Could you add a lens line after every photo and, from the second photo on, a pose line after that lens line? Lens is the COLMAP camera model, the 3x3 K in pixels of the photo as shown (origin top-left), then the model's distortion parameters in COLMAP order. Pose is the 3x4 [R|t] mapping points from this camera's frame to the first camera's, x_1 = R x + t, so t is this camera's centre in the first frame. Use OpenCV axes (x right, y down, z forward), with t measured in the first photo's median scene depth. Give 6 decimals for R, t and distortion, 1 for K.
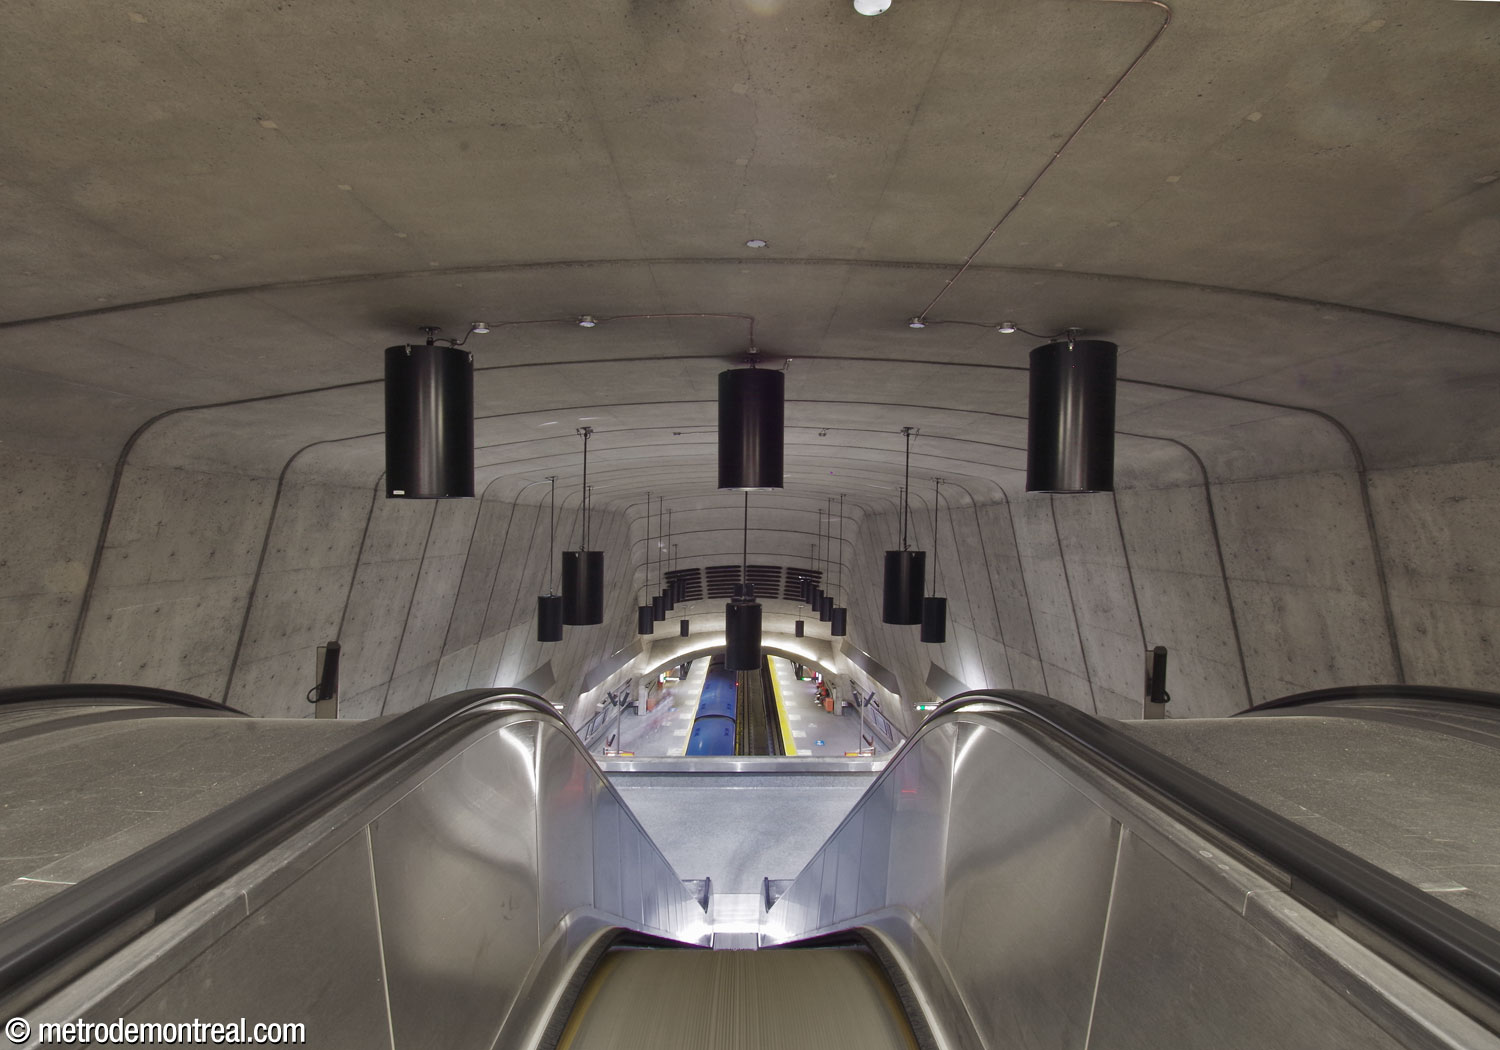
lens RADIAL K [[758.2, 0, 750.0], [0, 758.2, 525.0], [0, 0, 1]] dist [-0.022253, -0.000167]
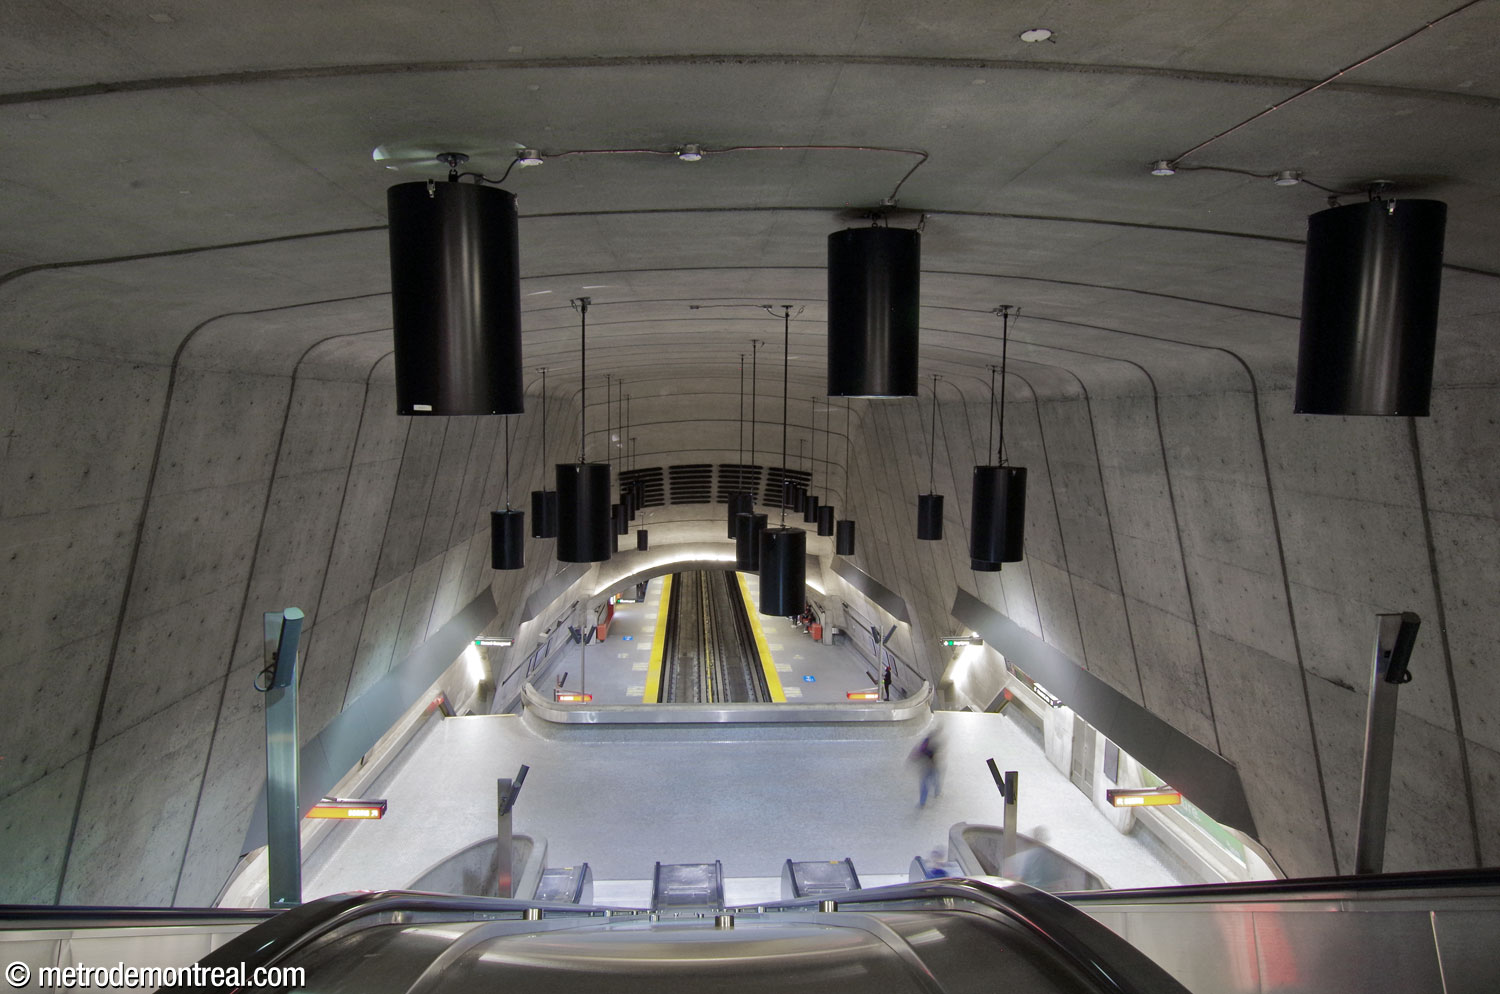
lens RADIAL K [[910.1, 0, 750.0], [0, 910.1, 497.0], [0, 0, 1]] dist [0.000070, 0.002263]
pose [[0.998369, 0.006037, 0.056764, -0.100971], [-0.011433, 0.995389, 0.095234, -0.020275], [-0.055928, -0.095728, 0.993835, 0.078467]]
